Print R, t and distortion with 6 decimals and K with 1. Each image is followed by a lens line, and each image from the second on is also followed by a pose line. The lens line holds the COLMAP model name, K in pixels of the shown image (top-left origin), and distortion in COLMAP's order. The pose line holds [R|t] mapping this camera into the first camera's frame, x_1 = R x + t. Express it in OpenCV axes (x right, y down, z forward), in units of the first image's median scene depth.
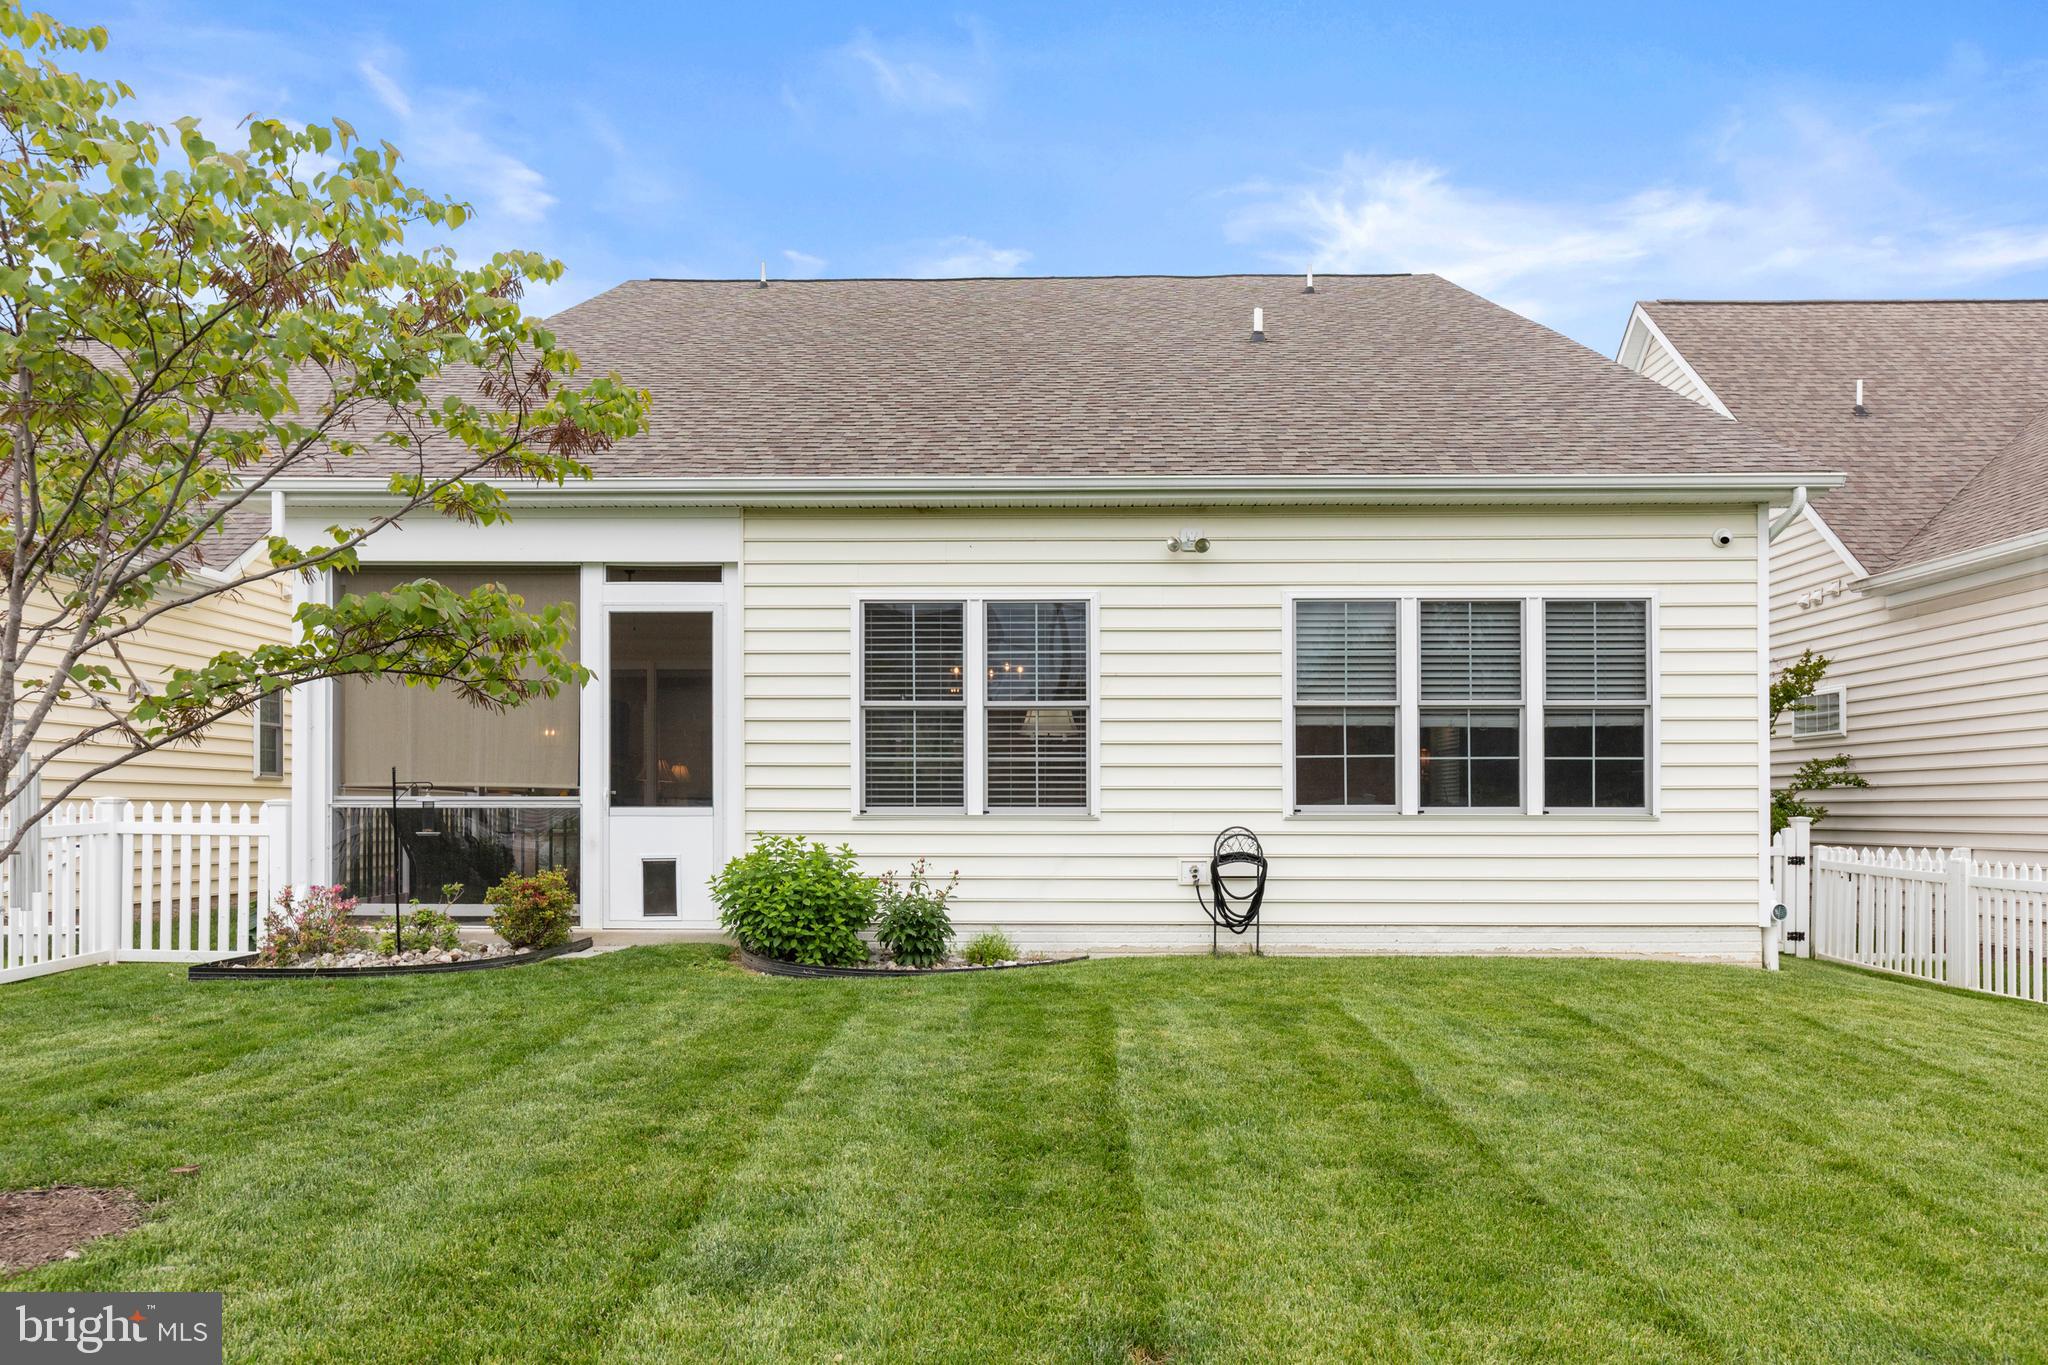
lens RADIAL K [[1442.9, 0, 1020.4], [0, 1442.9, 818.0], [0, 0, 1]] dist [0.005816, 0.001961]
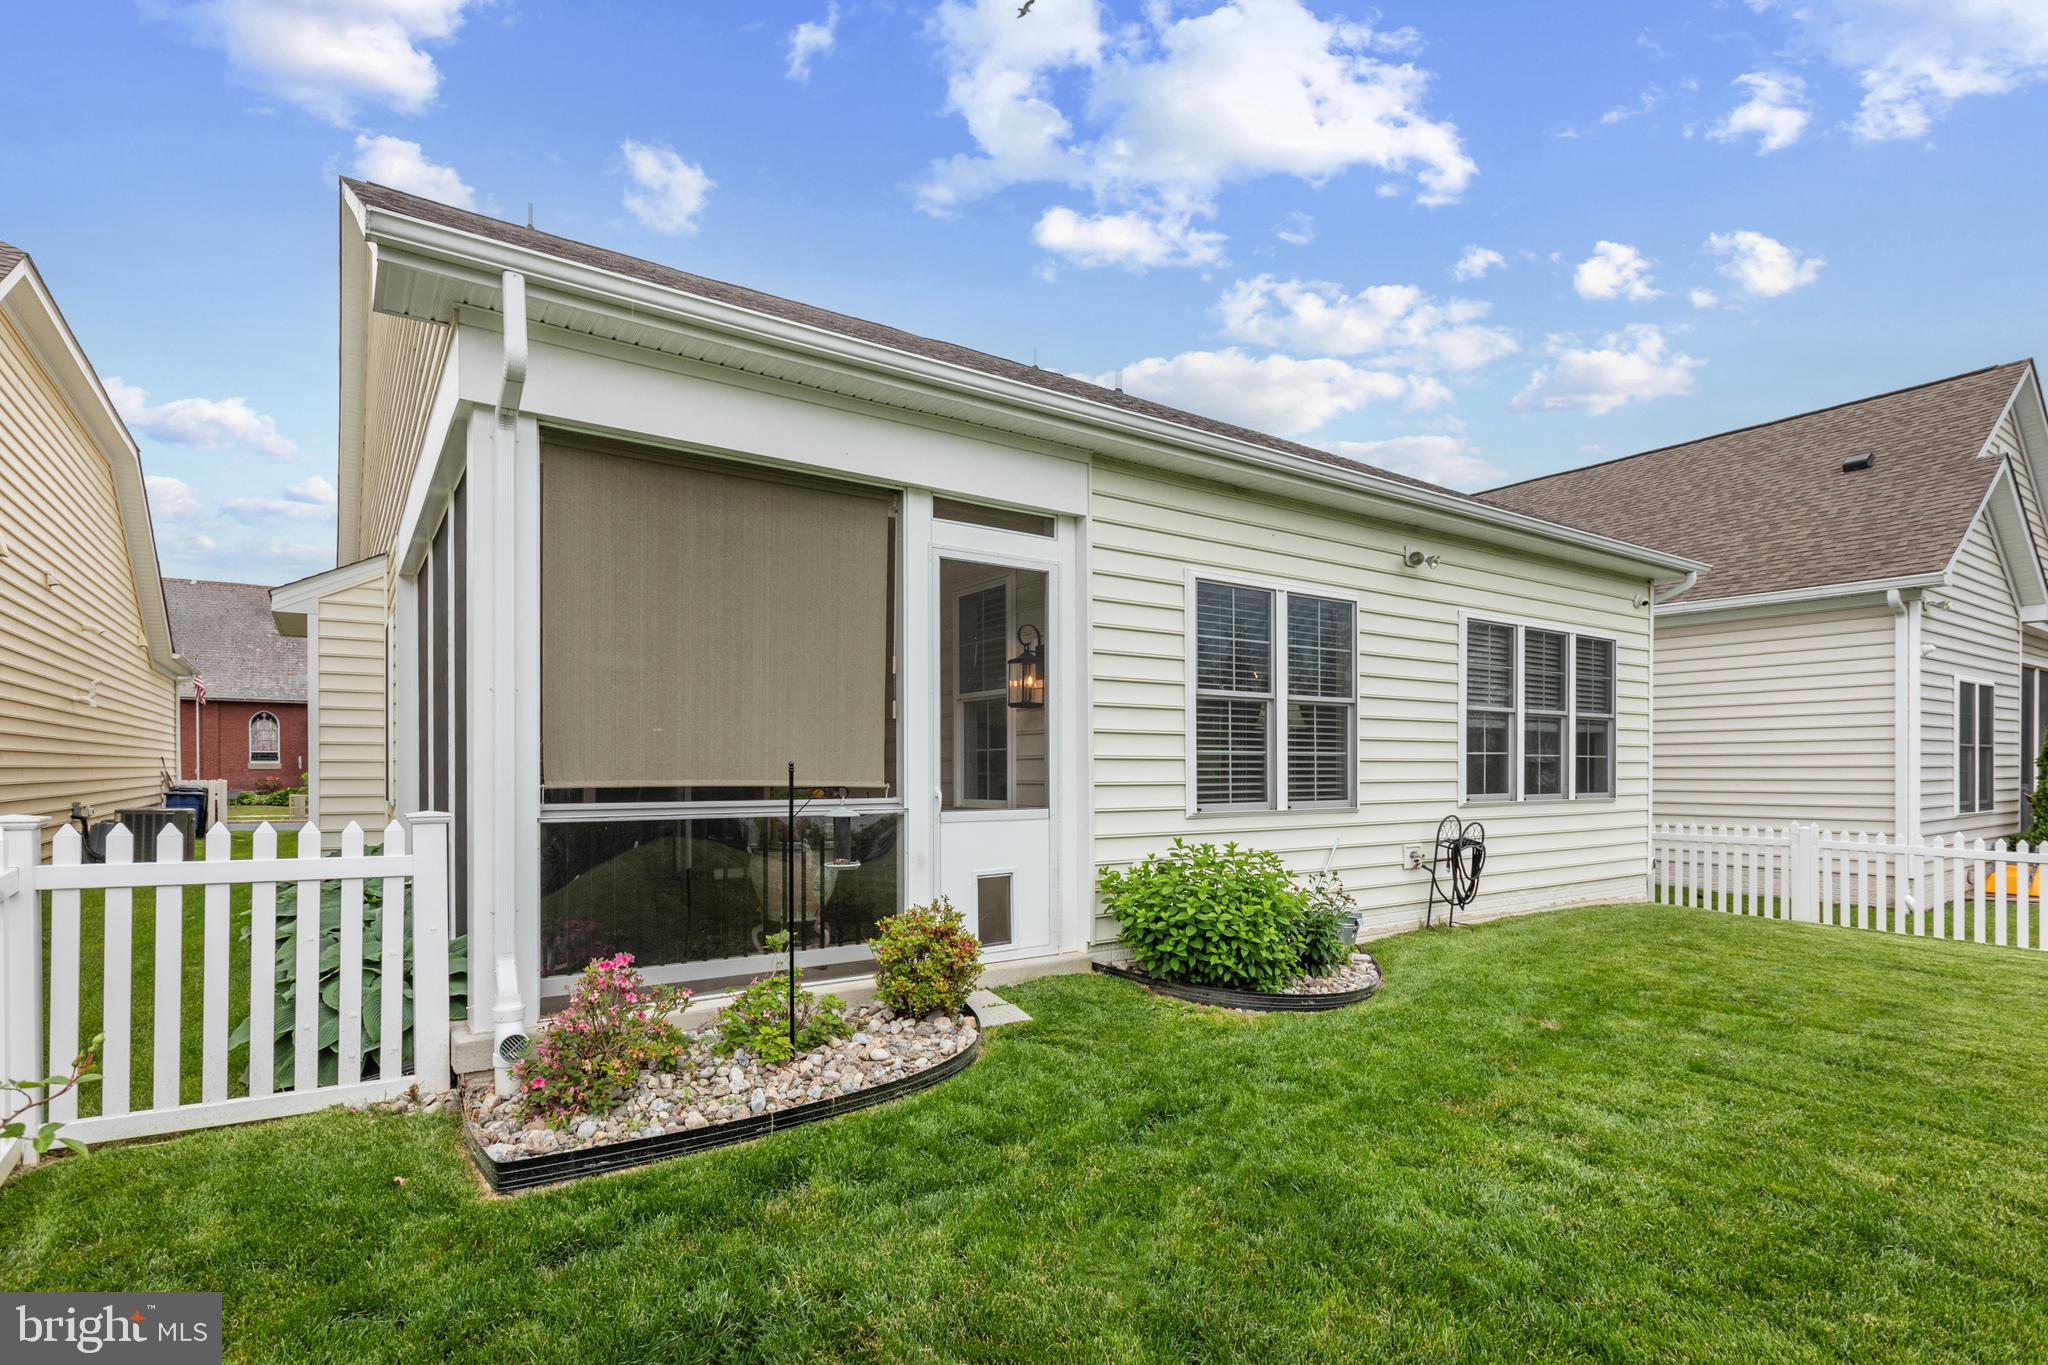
lens RADIAL K [[1001.4, 0, 1033.6], [0, 1001.4, 769.8], [0, 0, 1]] dist [0.000554, -0.000002]
pose [[0.806247, -0.001926, 0.591576, -0.567338], [0.003214, 0.999994, -0.001125, -0.029454], [-0.591571, 0.002808, 0.806248, 0.551500]]
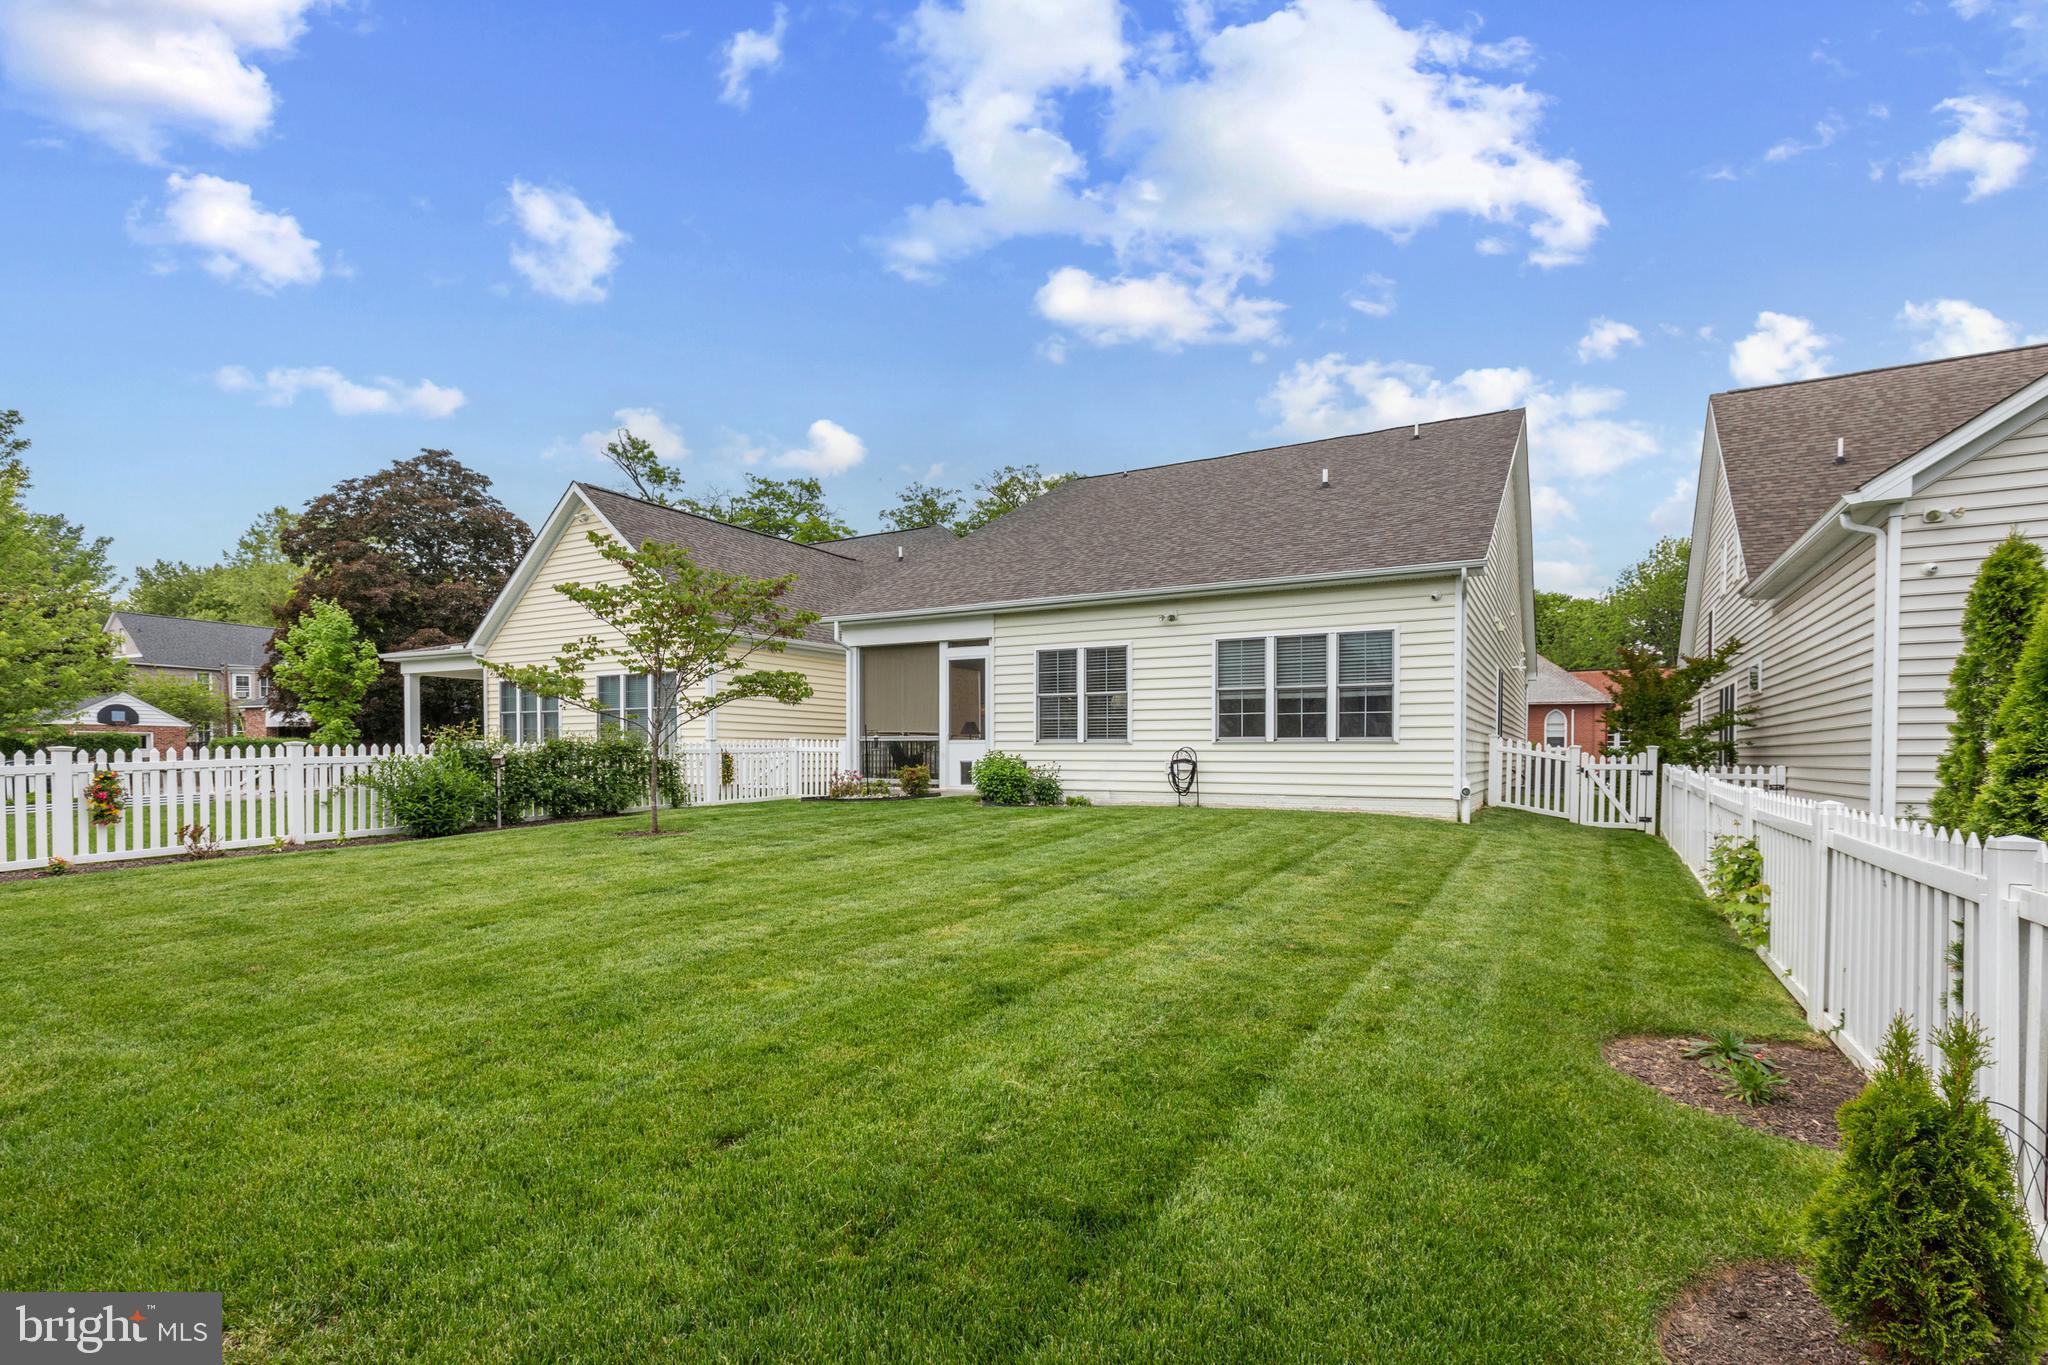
lens RADIAL K [[932.8, 0, 1017.1], [0, 932.8, 756.2], [0, 0, 1]] dist [0.000605, 0.000190]
pose [[0.877348, 0.003865, -0.479838, 0.586371], [-0.005075, 0.999986, -0.001224, 0.021727], [0.479827, 0.003509, 0.877356, -0.338012]]
